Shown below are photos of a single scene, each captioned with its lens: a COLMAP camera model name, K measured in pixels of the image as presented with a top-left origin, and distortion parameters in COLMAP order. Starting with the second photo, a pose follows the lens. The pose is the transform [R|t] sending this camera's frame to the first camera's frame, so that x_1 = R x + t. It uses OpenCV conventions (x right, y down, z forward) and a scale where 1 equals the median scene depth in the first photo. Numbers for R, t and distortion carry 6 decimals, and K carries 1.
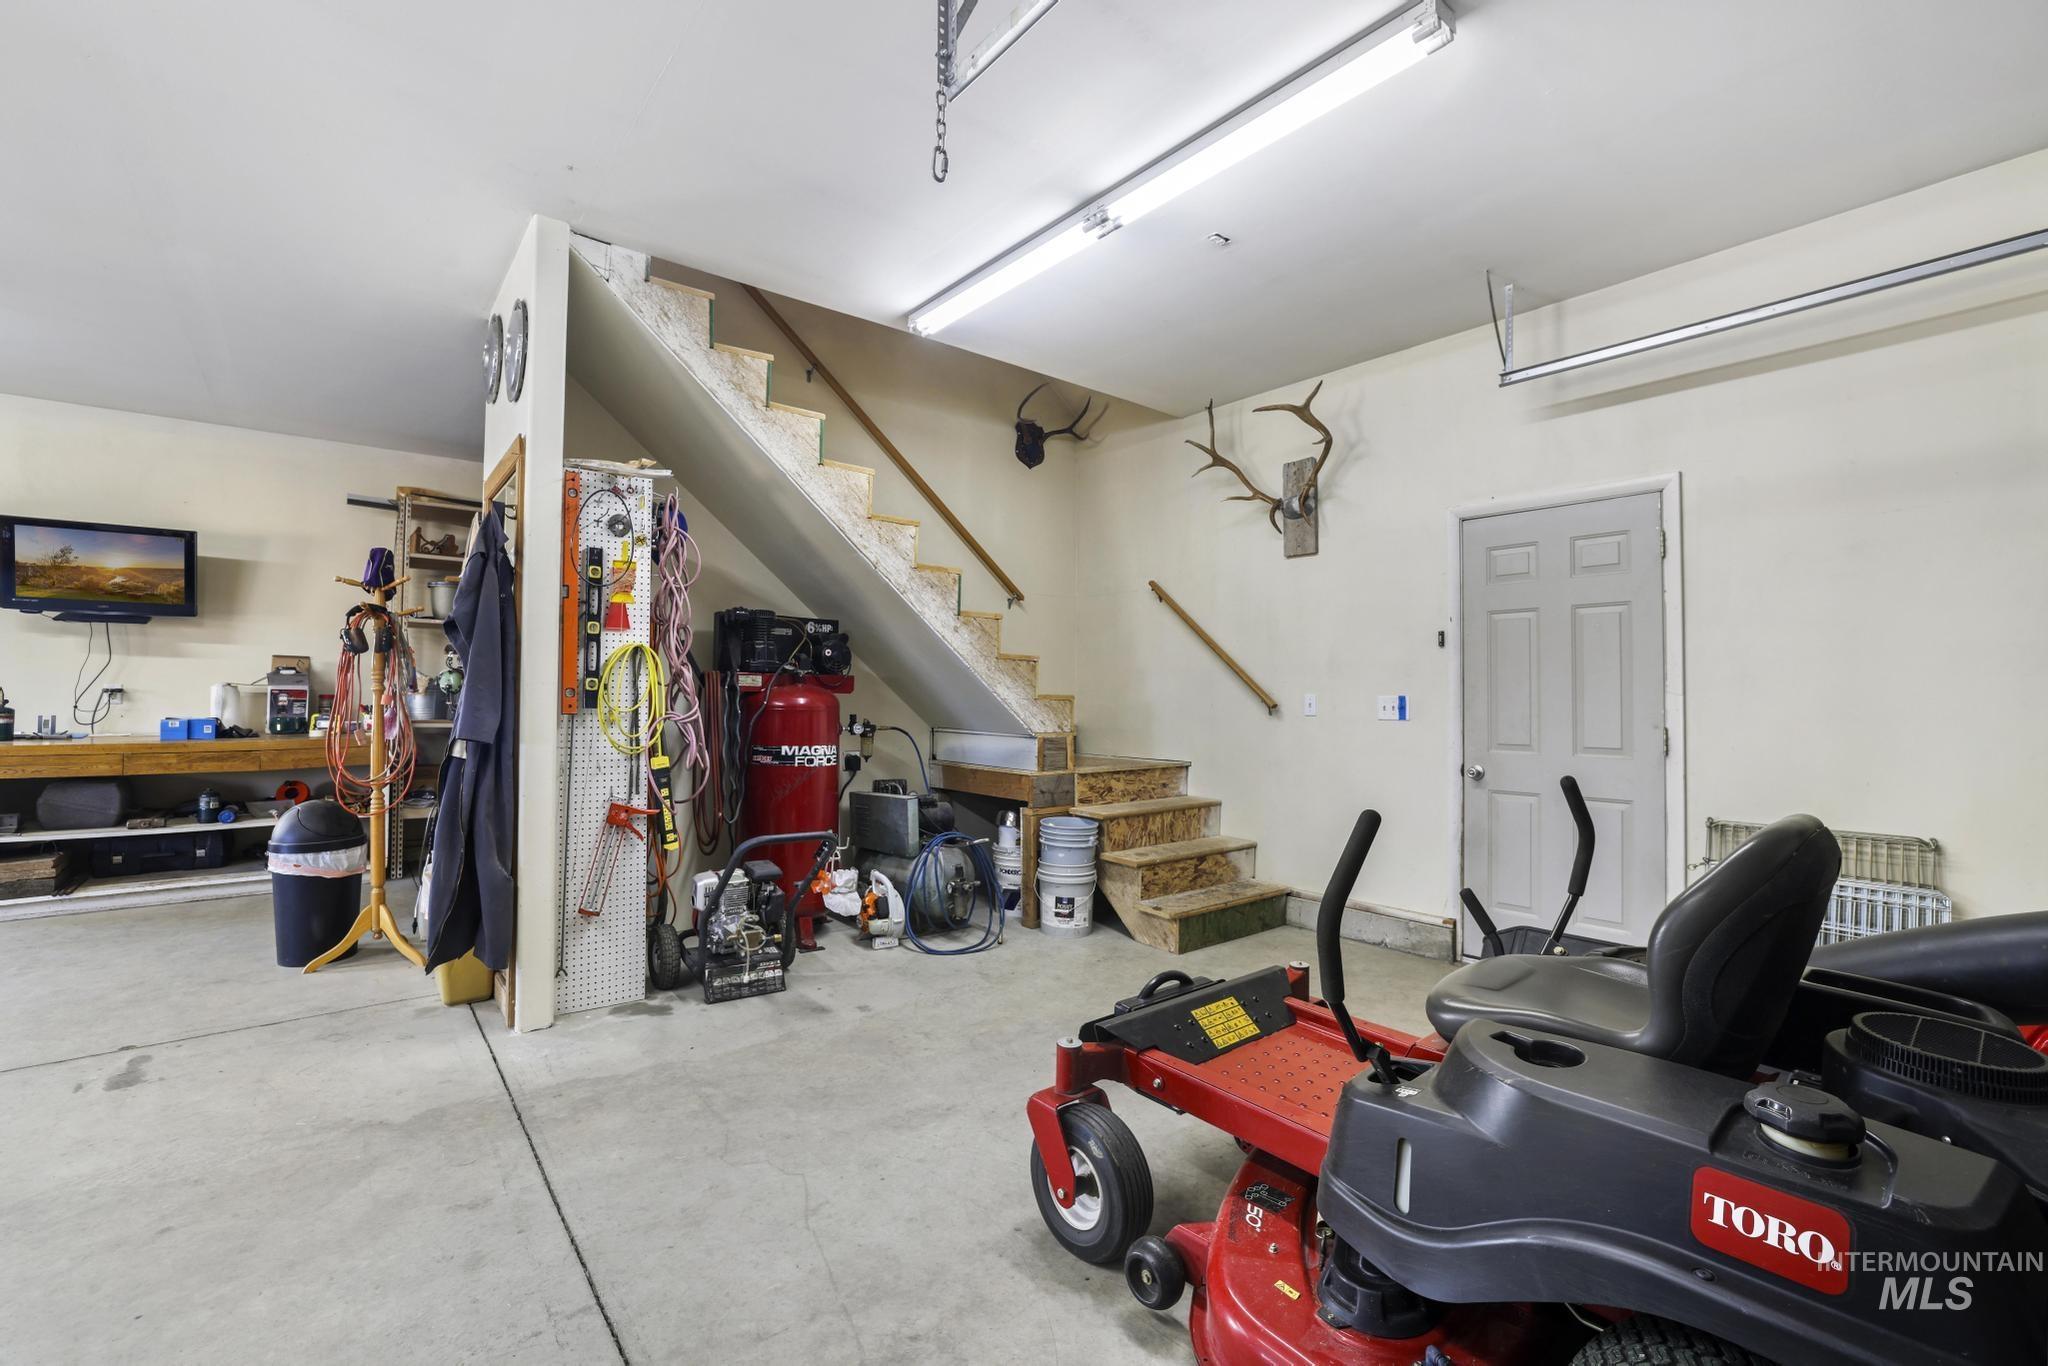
lens RADIAL K [[883.8, 0, 1027.4], [0, 883.8, 666.4], [0, 0, 1]] dist [-0.035906, 0.012191]
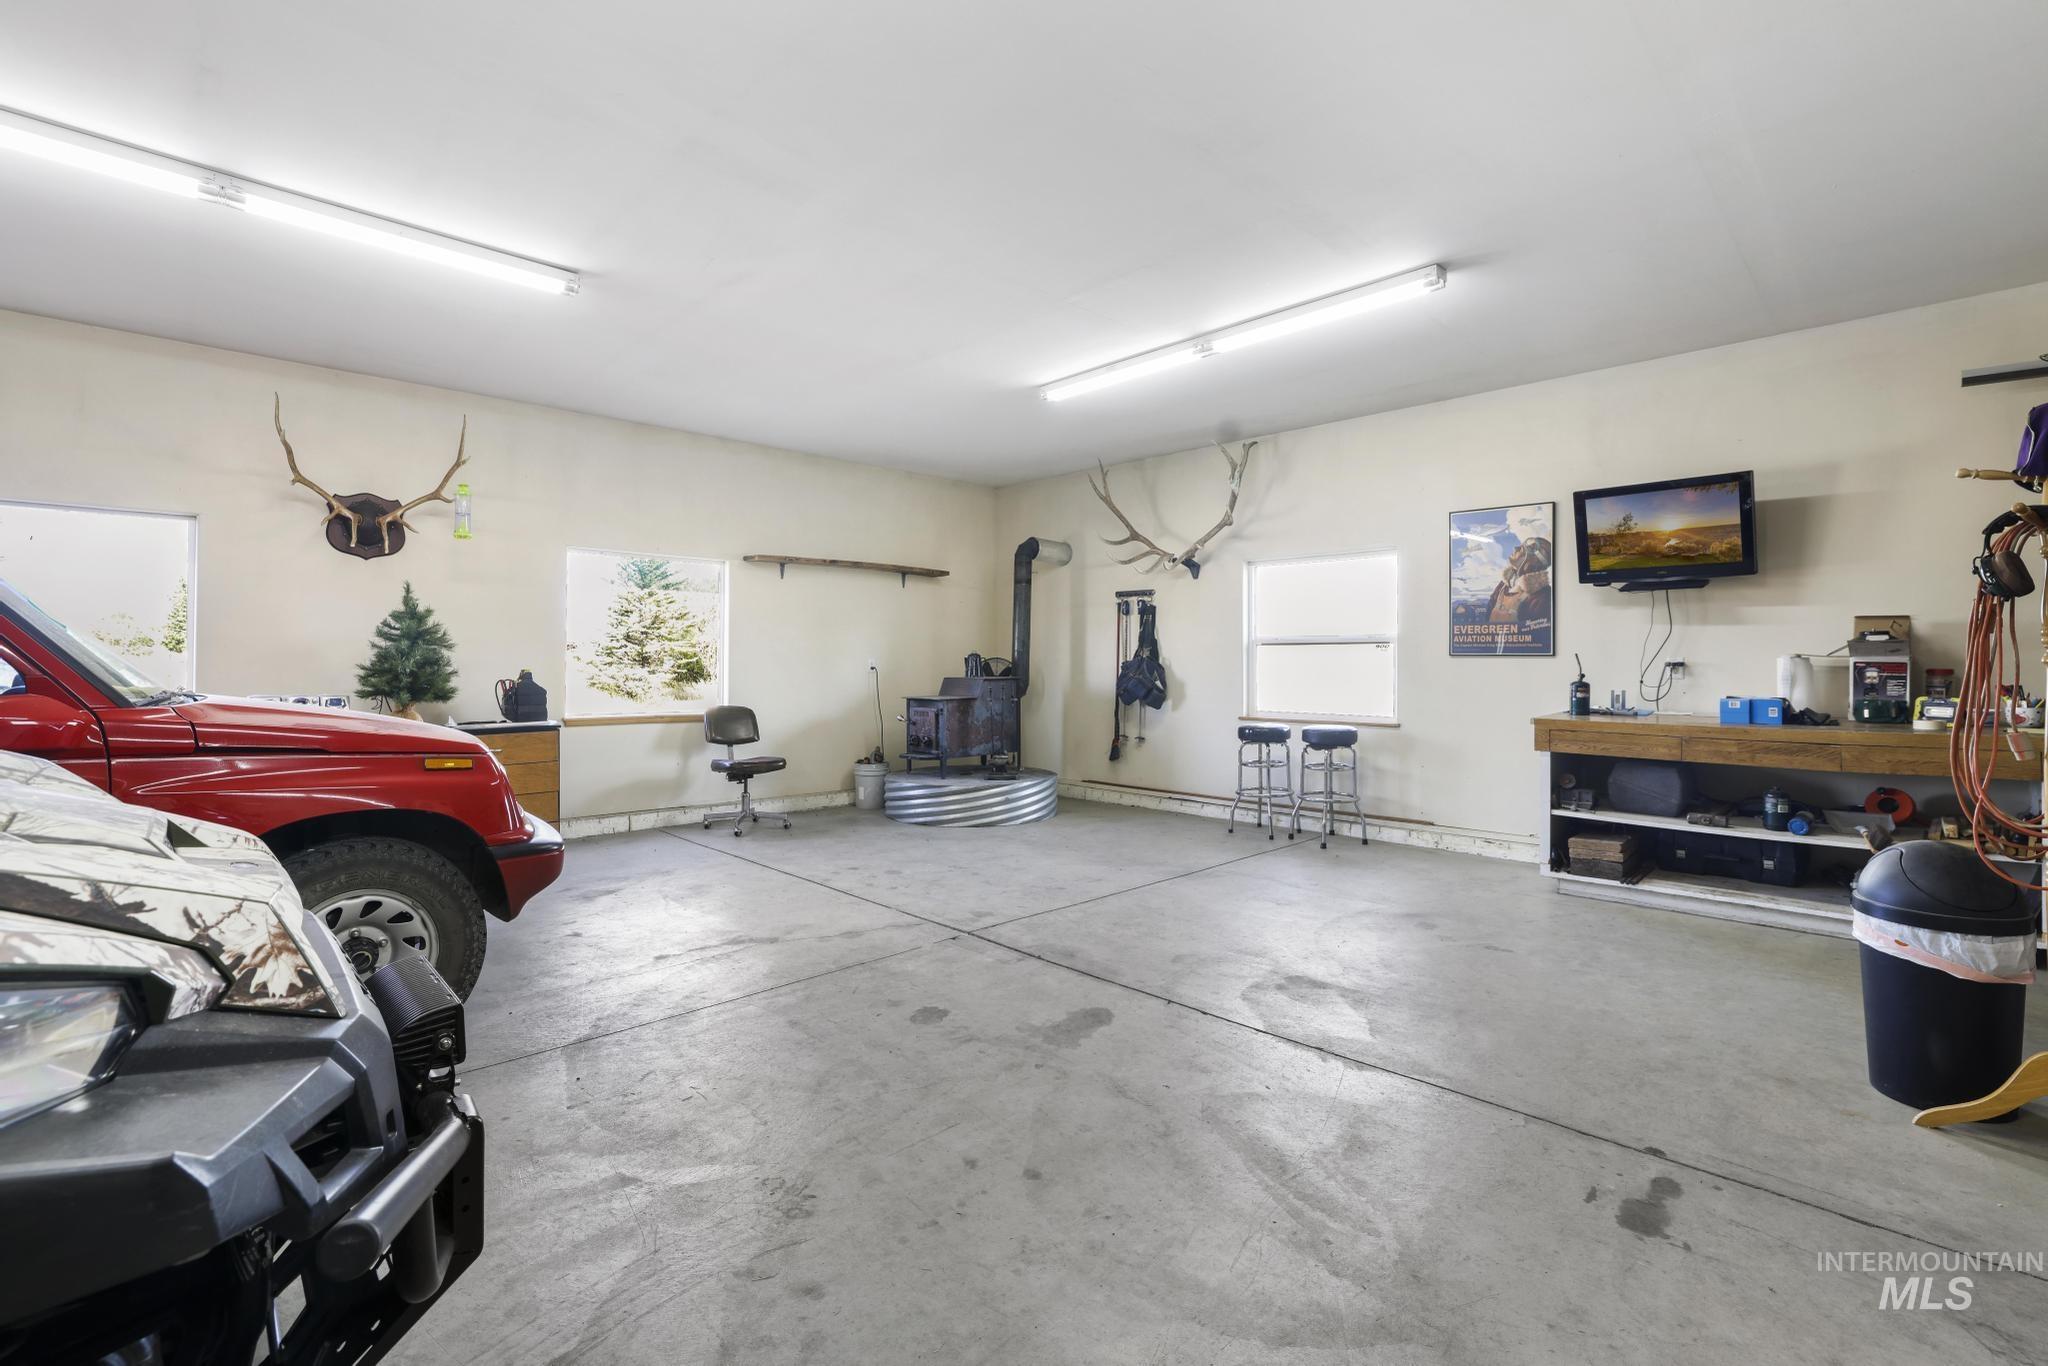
lens RADIAL K [[883.8, 0, 1027.4], [0, 883.8, 666.4], [0, 0, 1]] dist [-0.035906, 0.012191]
pose [[0.085581, -0.001059, -0.996331, -0.212246], [0.034059, 0.999418, 0.001863, 0.005242], [0.995749, -0.034094, 0.085567, 0.249297]]
